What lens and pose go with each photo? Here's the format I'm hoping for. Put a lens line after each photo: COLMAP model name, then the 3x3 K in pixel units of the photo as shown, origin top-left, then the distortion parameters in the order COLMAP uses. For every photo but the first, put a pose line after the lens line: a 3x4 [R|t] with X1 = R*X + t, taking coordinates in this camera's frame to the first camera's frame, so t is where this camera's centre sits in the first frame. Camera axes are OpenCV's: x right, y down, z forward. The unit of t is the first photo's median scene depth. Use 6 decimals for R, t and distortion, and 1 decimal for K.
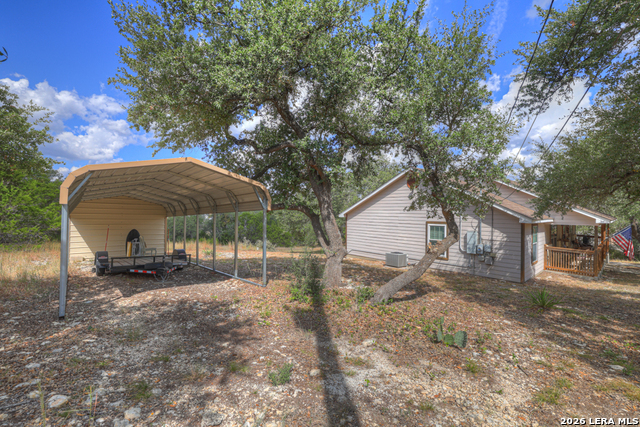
lens RADIAL K [[272.1, 0, 320.0], [0, 272.1, 213.5], [0, 0, 1]] dist [-0.021081, 0.000143]
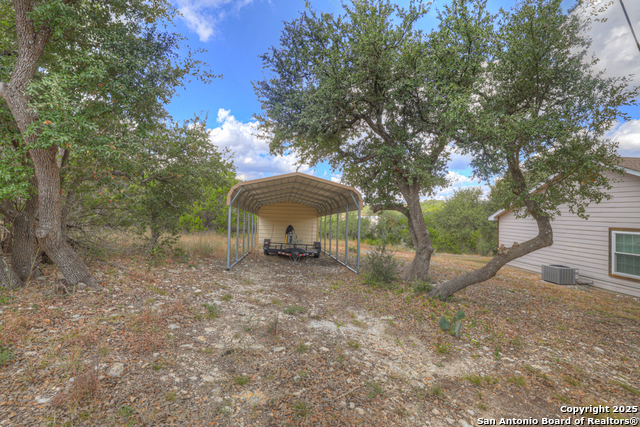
lens RADIAL K [[272.1, 0, 320.0], [0, 272.1, 213.5], [0, 0, 1]] dist [-0.021081, 0.000143]
pose [[0.829870, 0.008893, -0.557886, 0.487397], [-0.013235, 0.999905, -0.003749, 0.013875], [0.557800, 0.010495, 0.829909, -0.142148]]
